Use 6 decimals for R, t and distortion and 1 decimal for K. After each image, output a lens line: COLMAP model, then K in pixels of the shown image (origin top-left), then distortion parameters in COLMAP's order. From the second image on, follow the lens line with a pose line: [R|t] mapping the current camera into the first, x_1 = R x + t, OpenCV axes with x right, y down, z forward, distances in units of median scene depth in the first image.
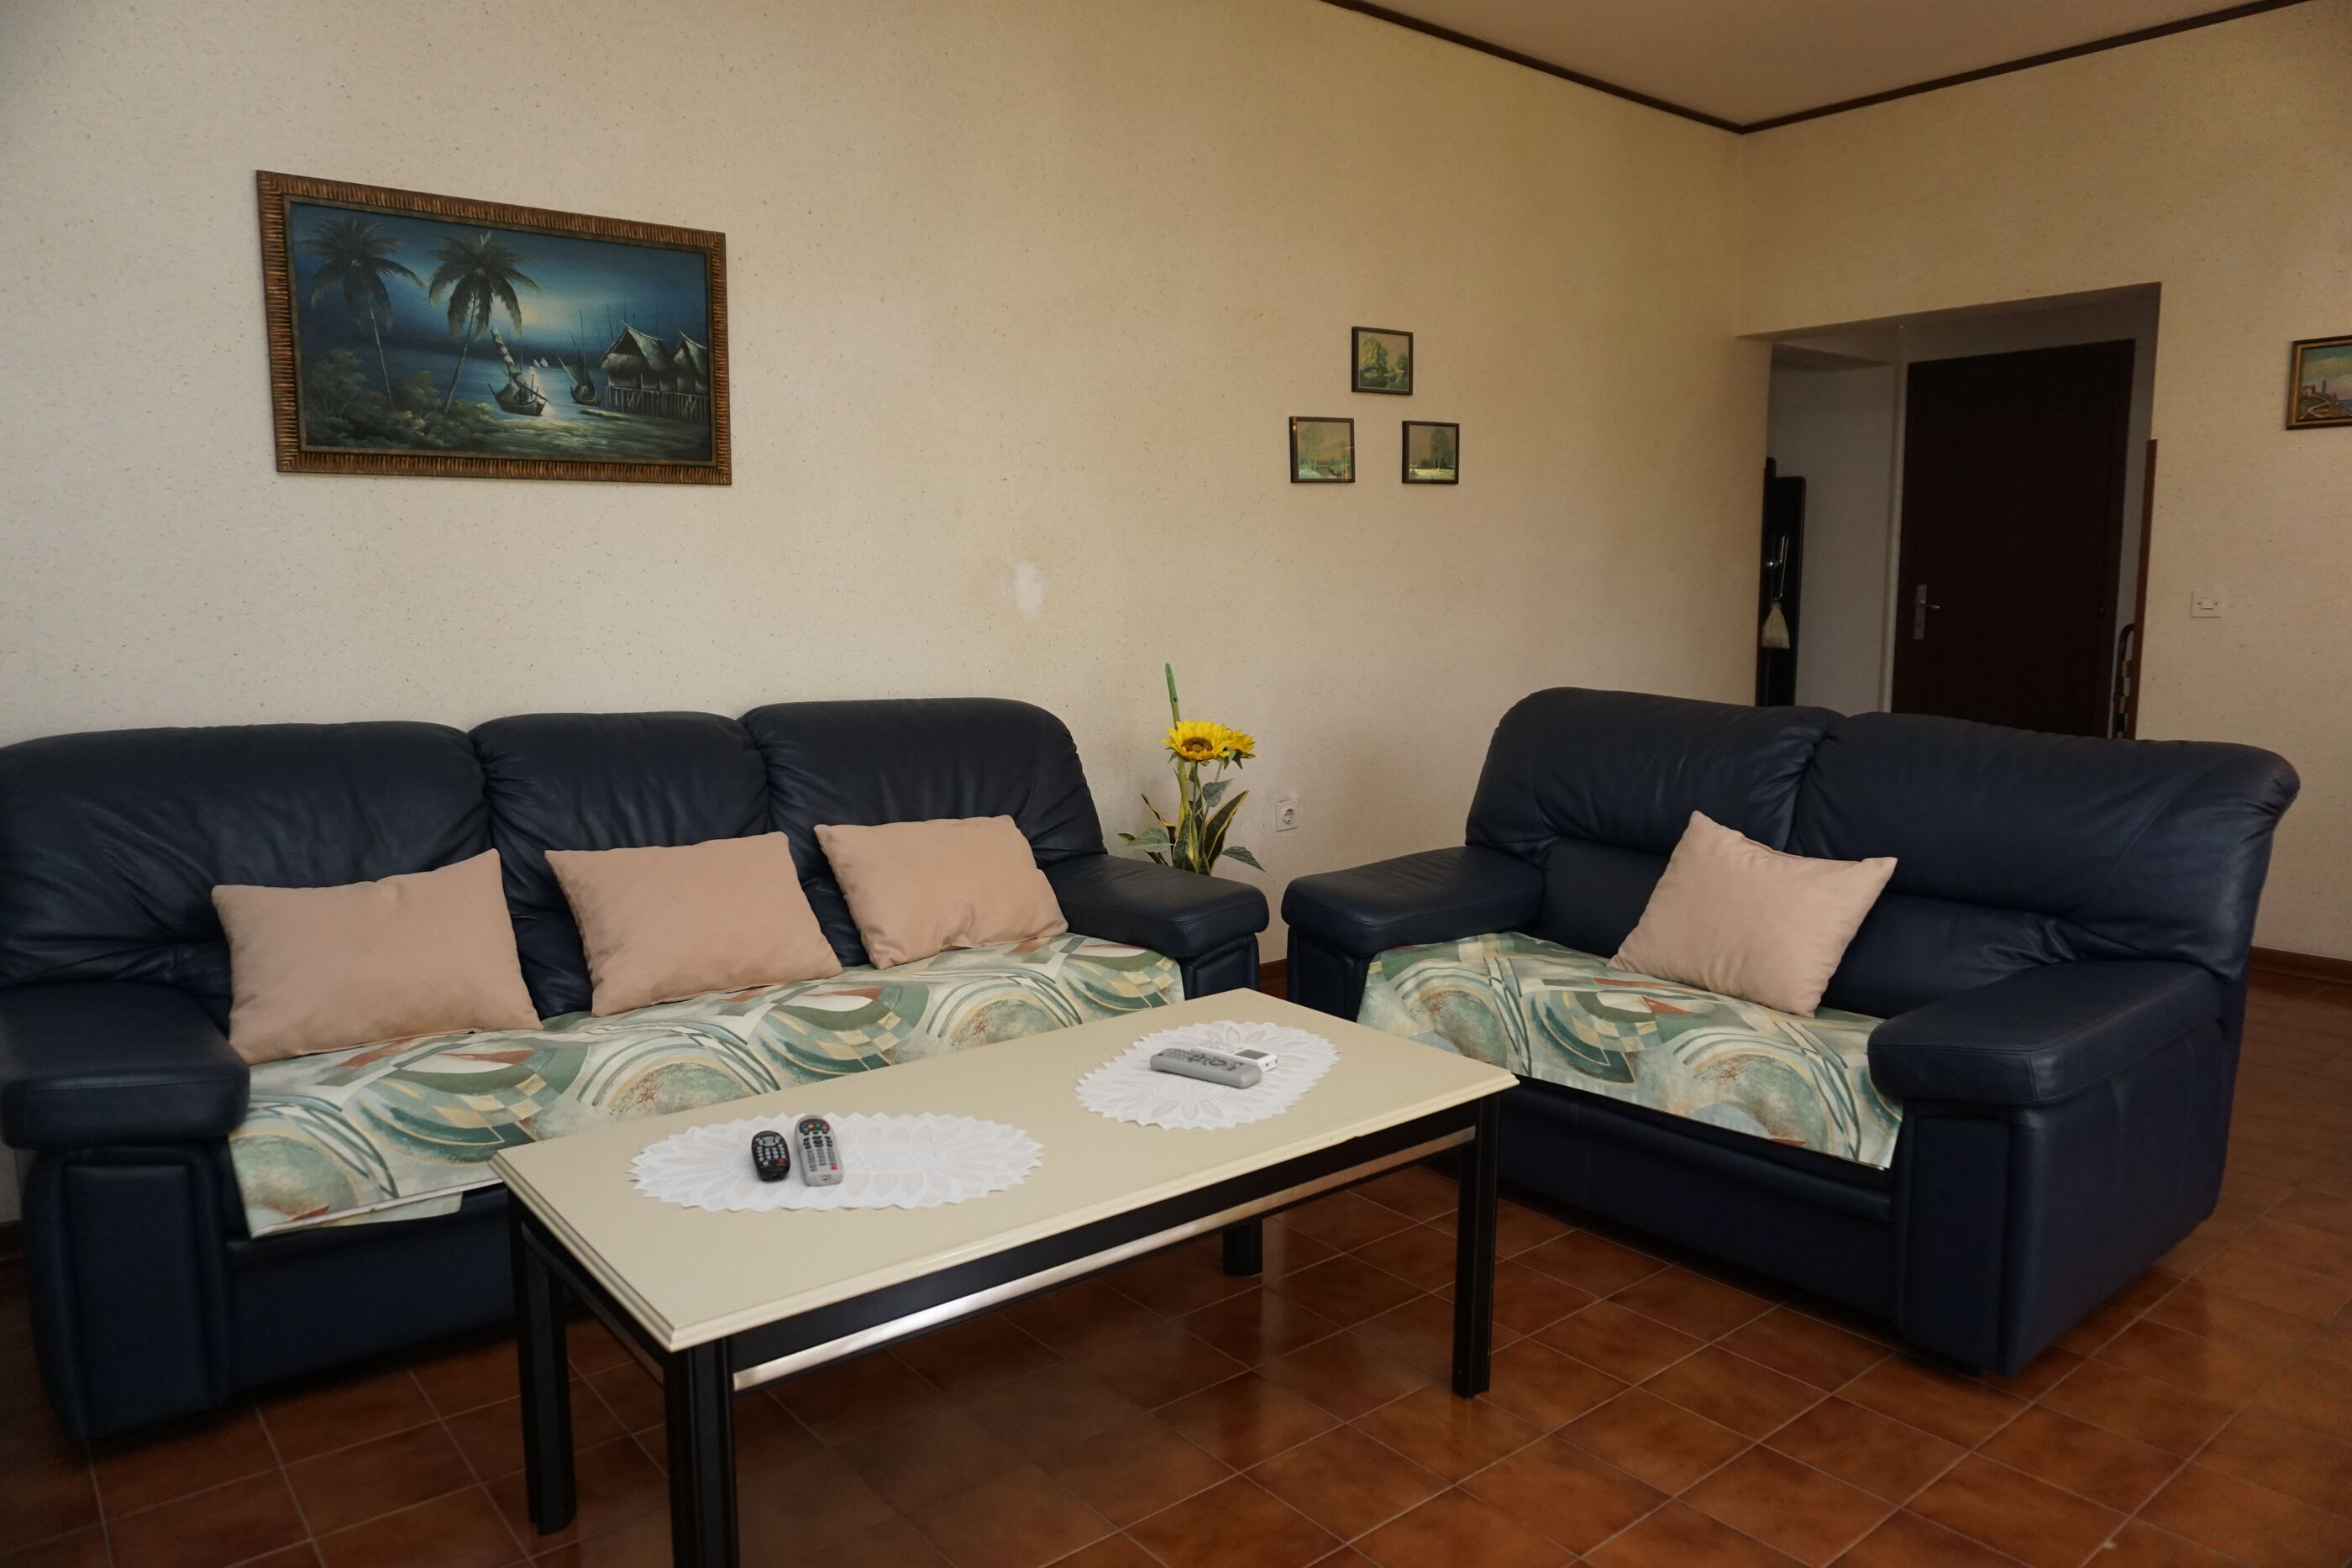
lens RADIAL K [[1560.9, 0, 1189.5], [0, 1560.9, 779.0], [0, 0, 1]] dist [-0.040724, 0.034854]
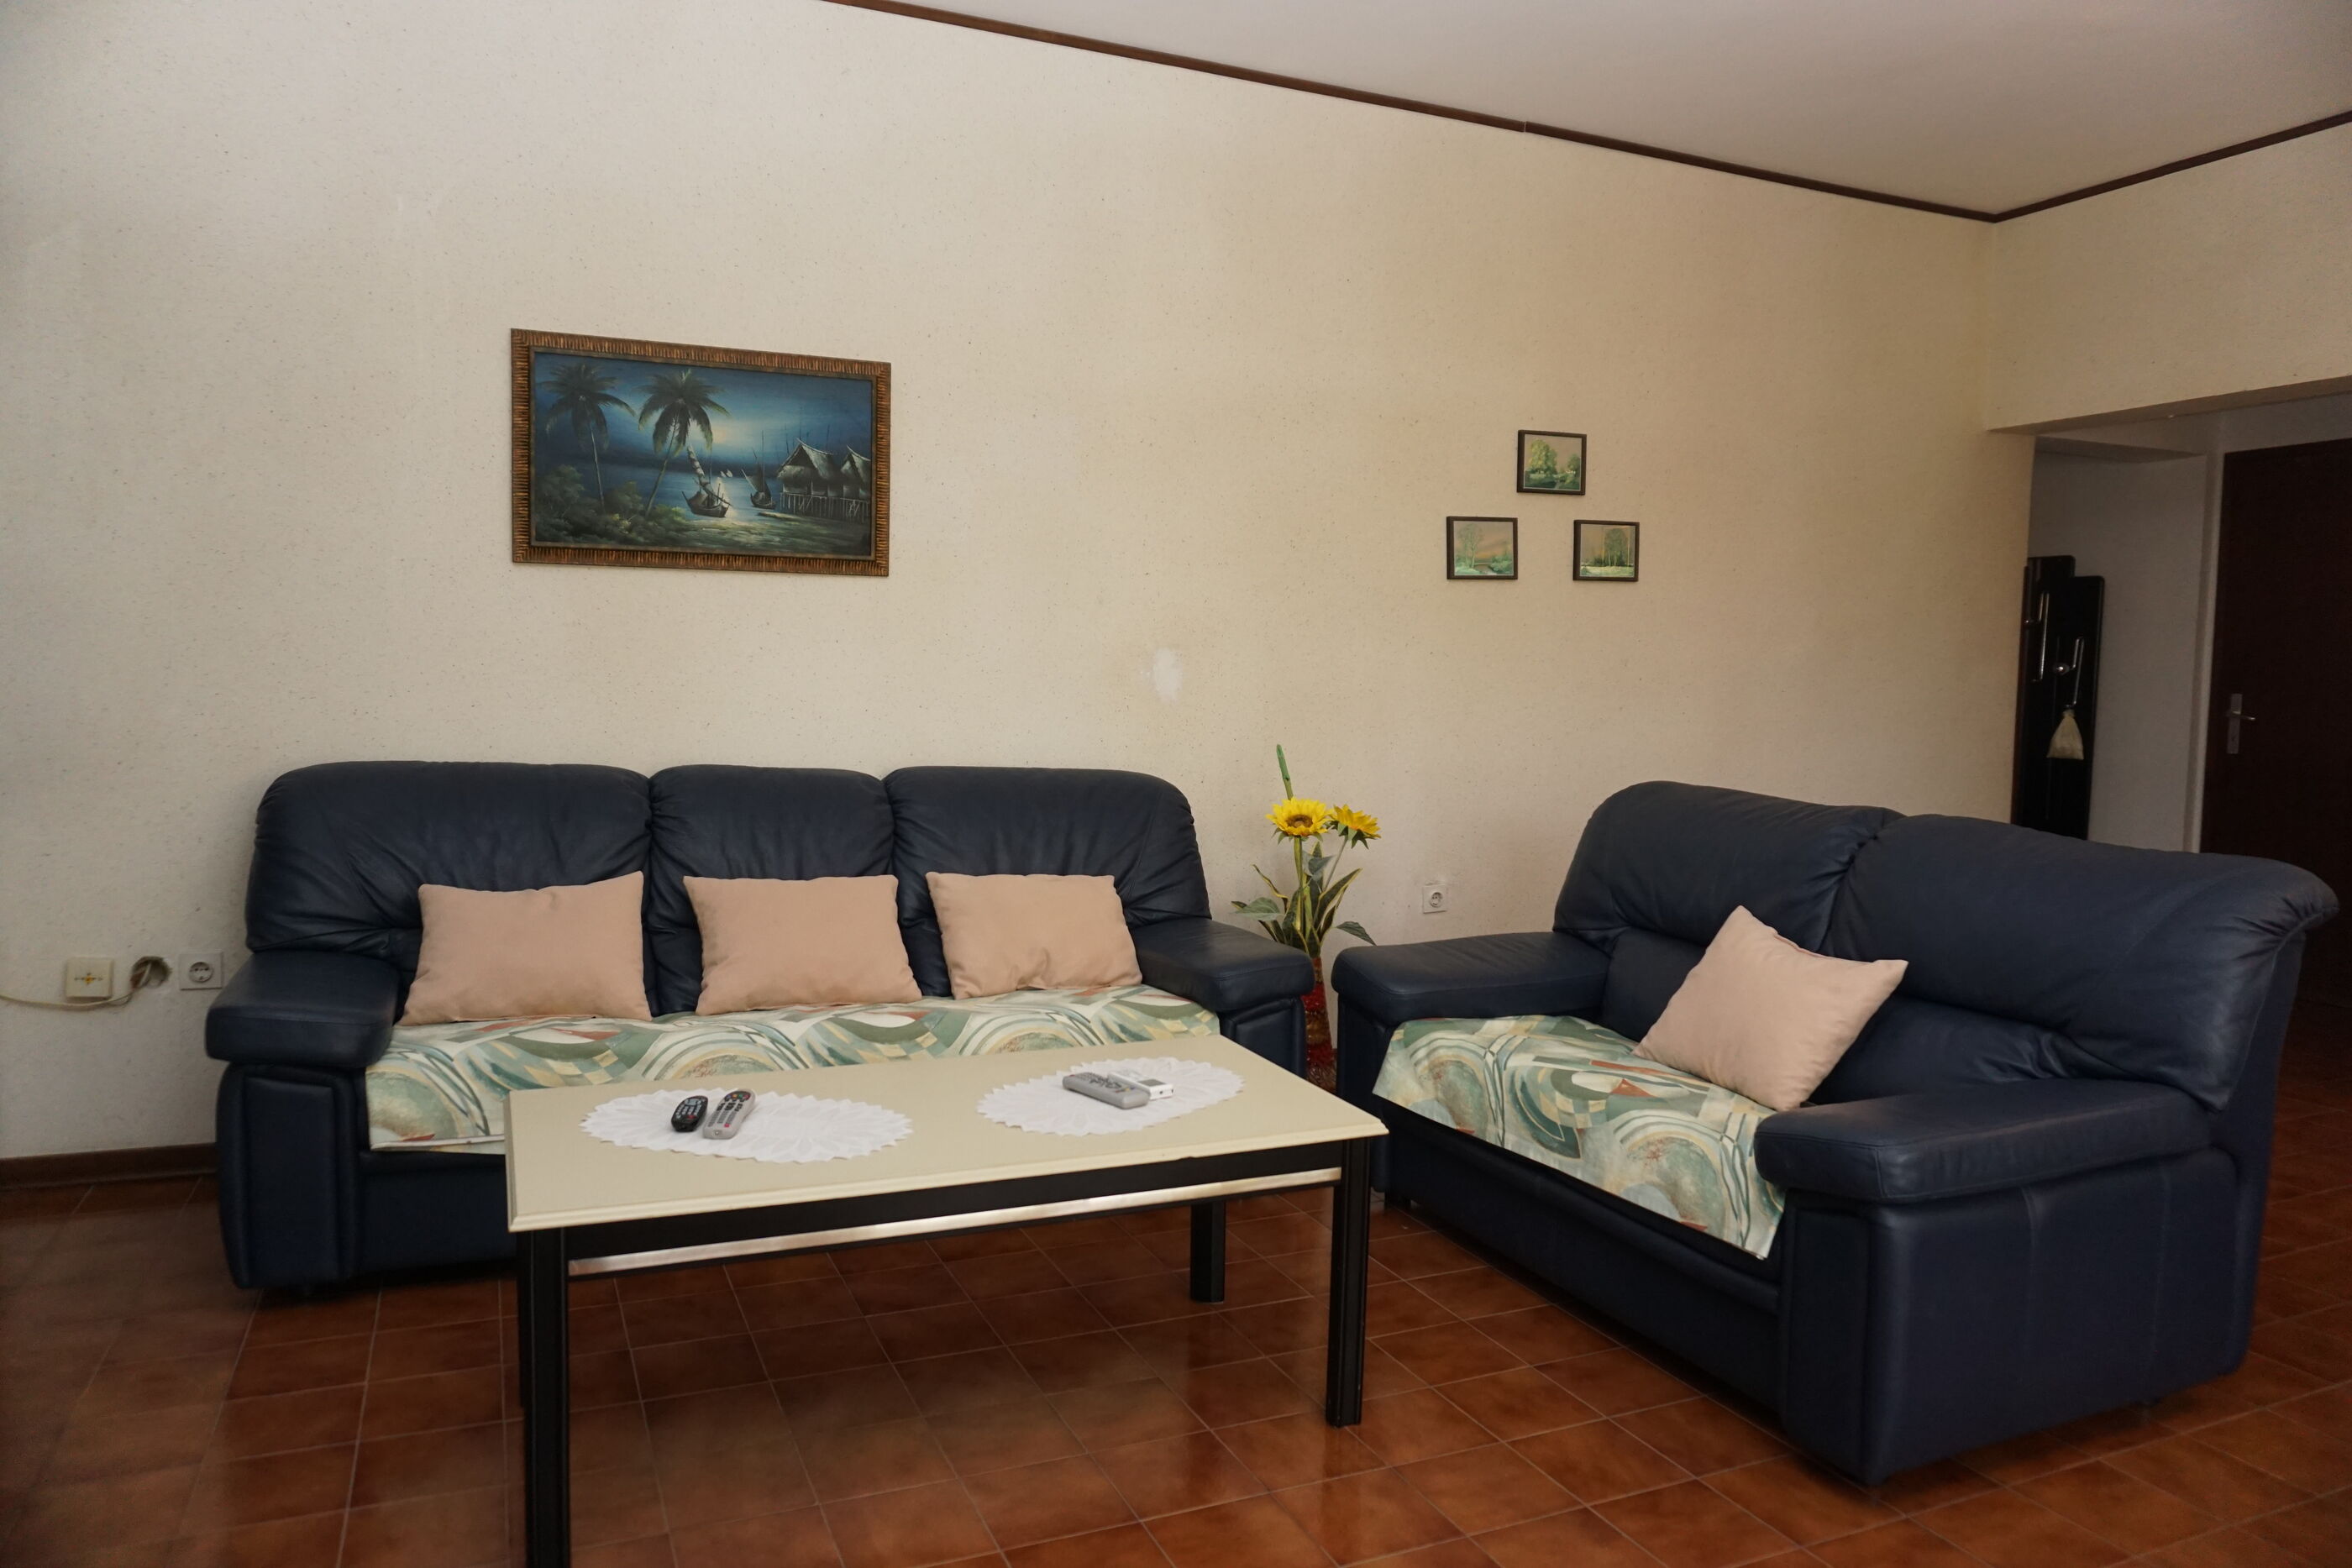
lens RADIAL K [[1560.9, 0, 1185.6], [0, 1560.9, 784.7], [0, 0, 1]] dist [-0.040724, 0.034854]
pose [[0.964510, 0.040440, -0.260932, 0.260178], [-0.055387, 0.997203, -0.050181, 0.013957], [0.258173, 0.062852, 0.964052, -0.062284]]
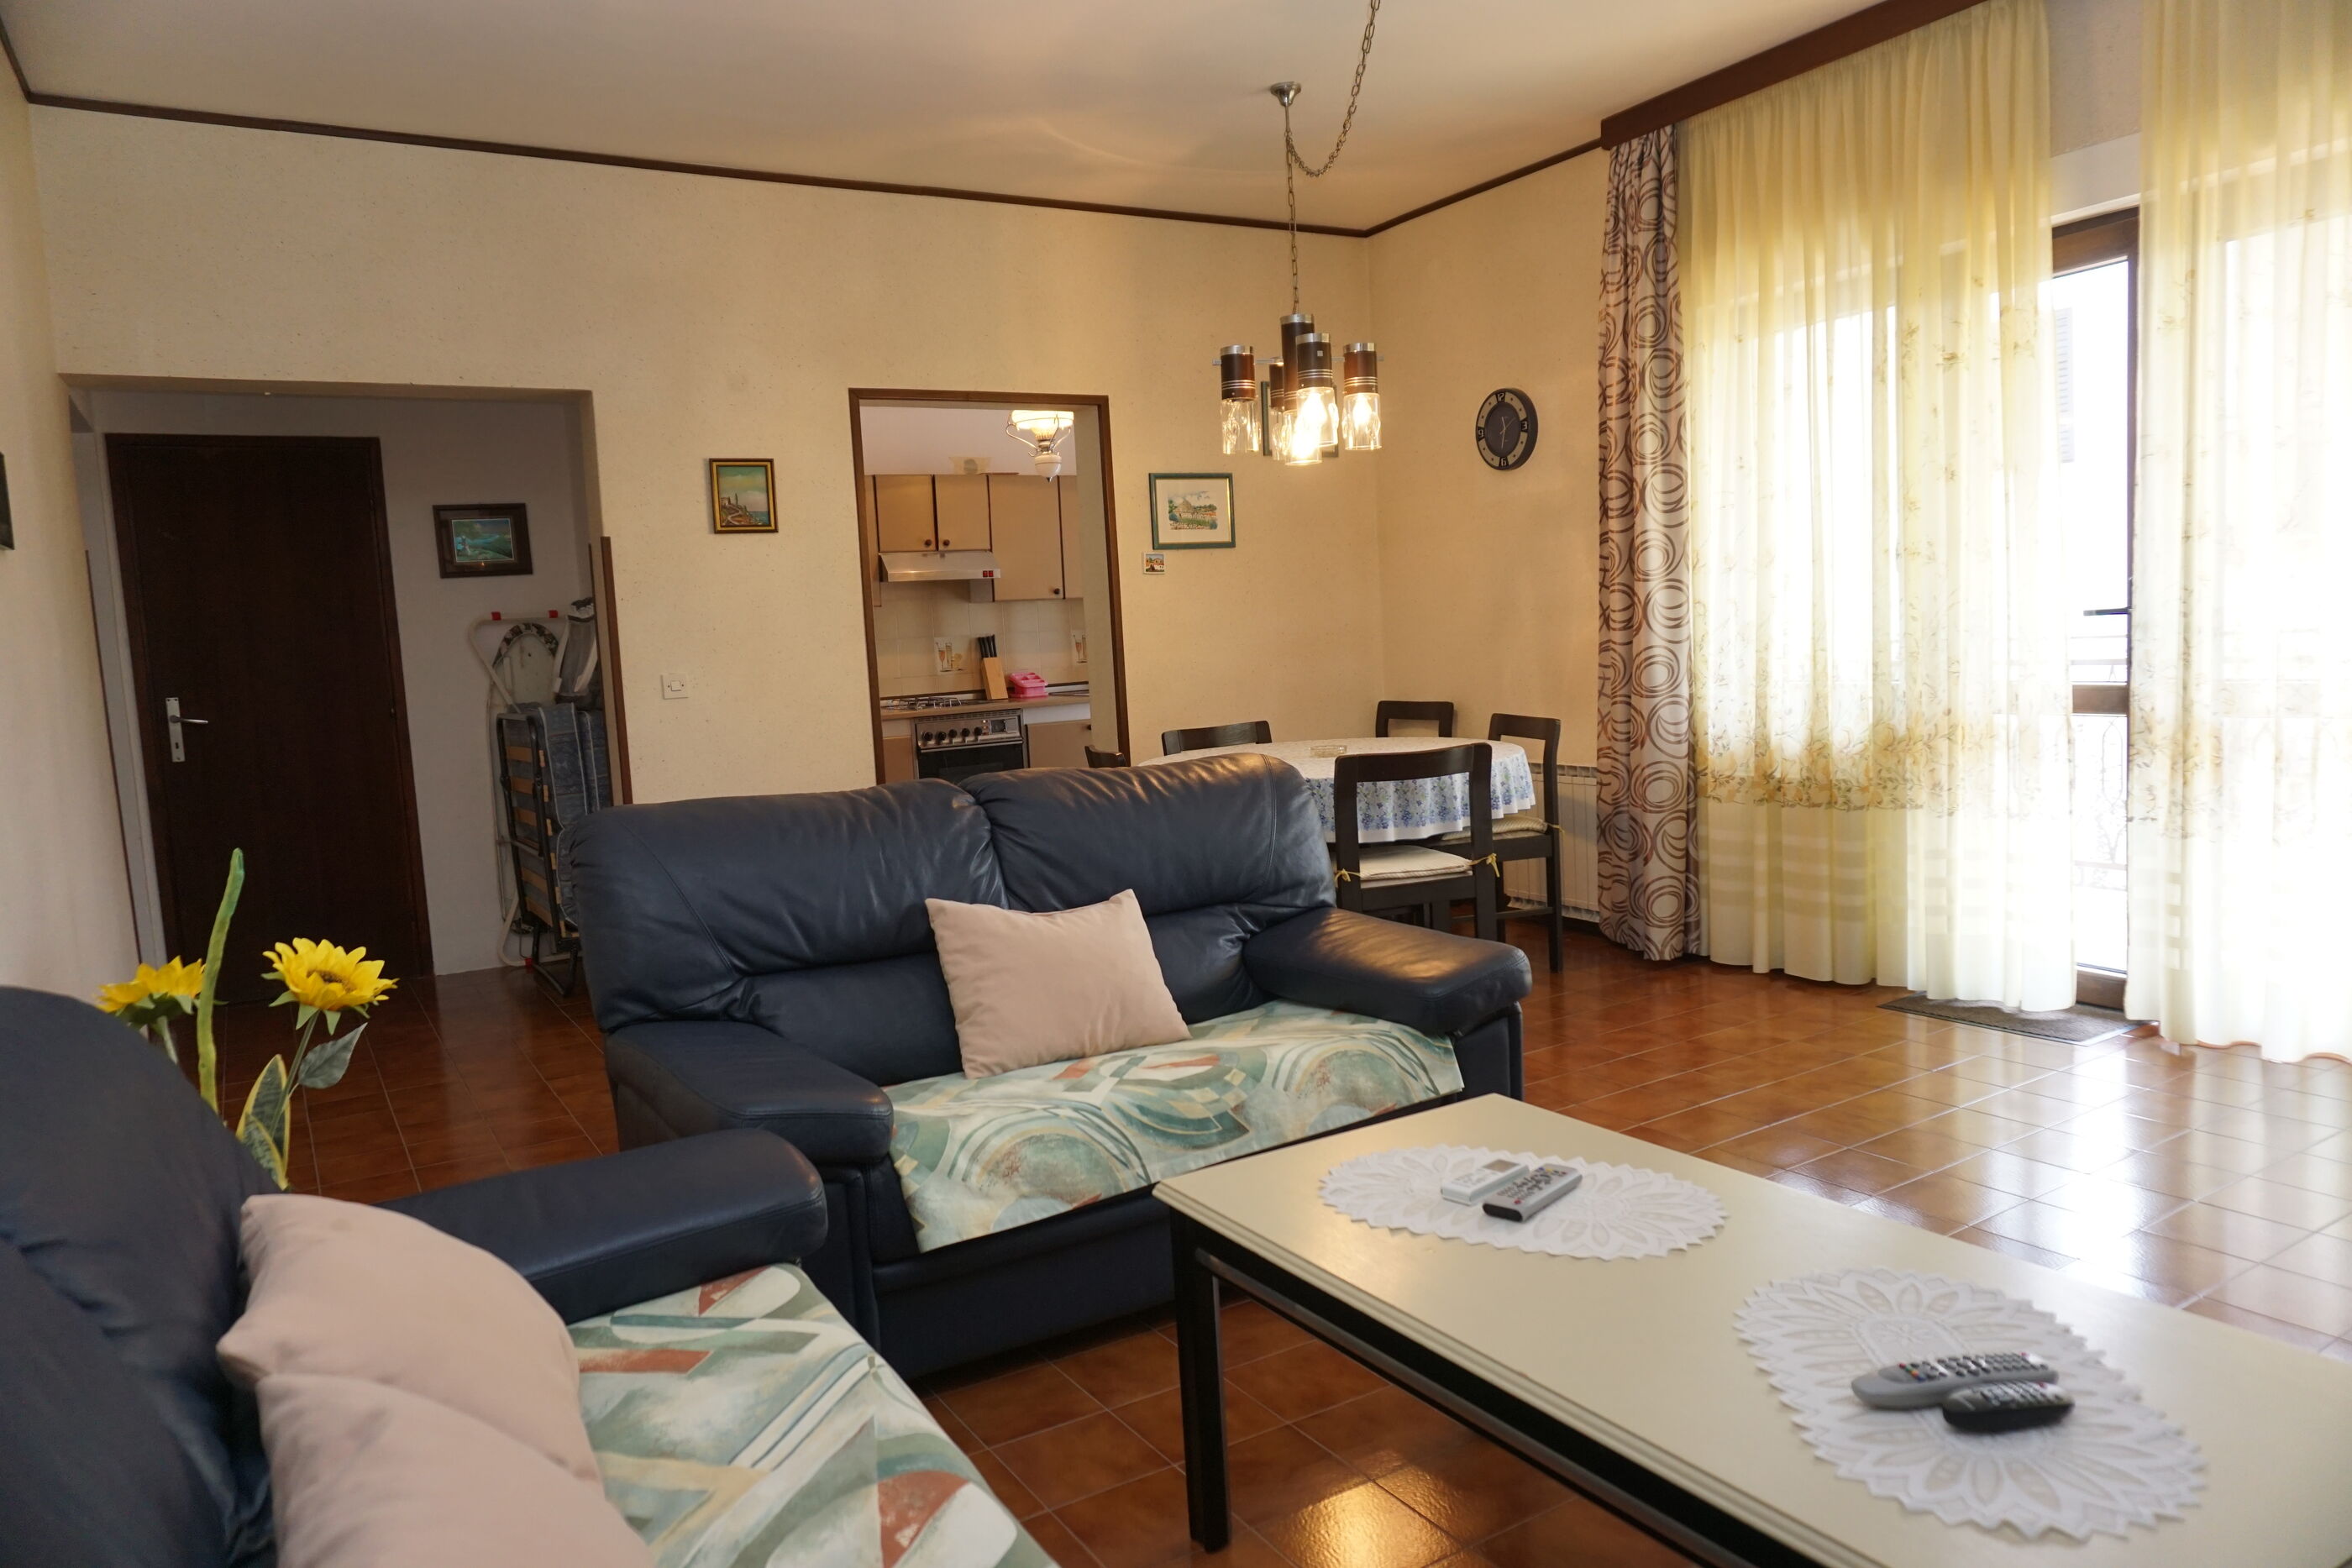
lens RADIAL K [[1560.9, 0, 1172.4], [0, 1560.9, 791.5], [0, 0, 1]] dist [-0.040724, 0.034854]
pose [[0.142193, -0.105916, 0.984156, -0.617690], [0.180305, 0.980396, 0.079461, -0.098742], [-0.973279, 0.166150, 0.158503, 0.758279]]
